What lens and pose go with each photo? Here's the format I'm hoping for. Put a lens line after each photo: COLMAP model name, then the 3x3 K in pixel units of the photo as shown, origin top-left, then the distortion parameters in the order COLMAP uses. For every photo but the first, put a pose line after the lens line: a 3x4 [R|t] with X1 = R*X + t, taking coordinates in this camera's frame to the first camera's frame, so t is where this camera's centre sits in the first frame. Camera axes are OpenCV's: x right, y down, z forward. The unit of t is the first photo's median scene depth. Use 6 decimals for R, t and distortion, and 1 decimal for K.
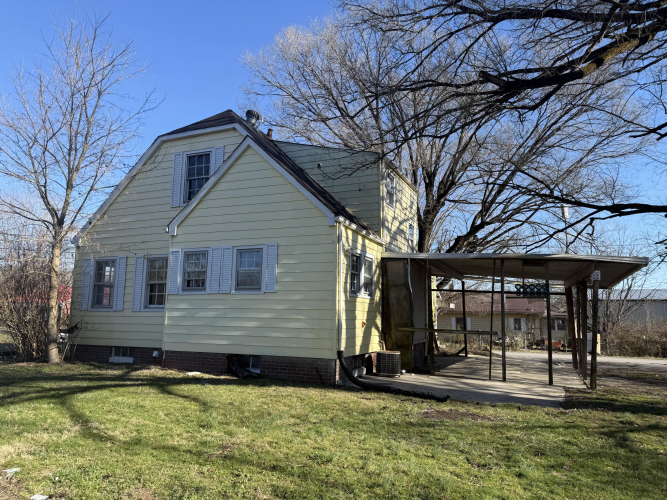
lens RADIAL K [[467.2, 0, 335.8], [0, 467.2, 249.1], [0, 0, 1]] dist [0.090403, -0.095299]
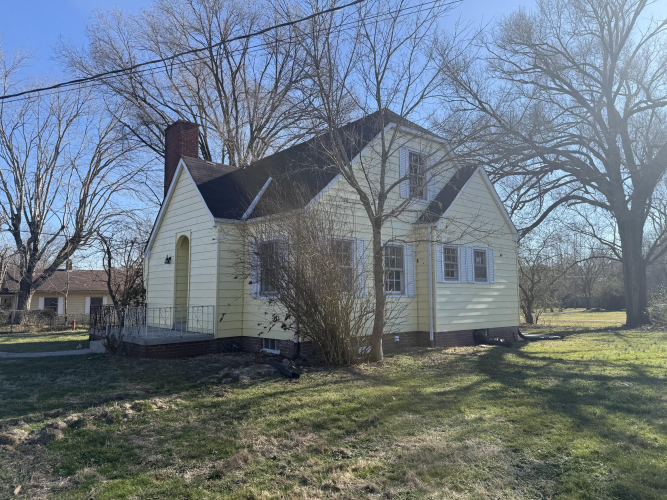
lens RADIAL K [[466.0, 0, 334.9], [0, 466.0, 247.0], [0, 0, 1]] dist [0.088316, -0.092379]
pose [[0.424705, 0.072761, 0.902403, -1.405079], [-0.117311, 0.992785, -0.024838, 0.066546], [-0.897699, -0.095313, 0.430177, 0.723528]]
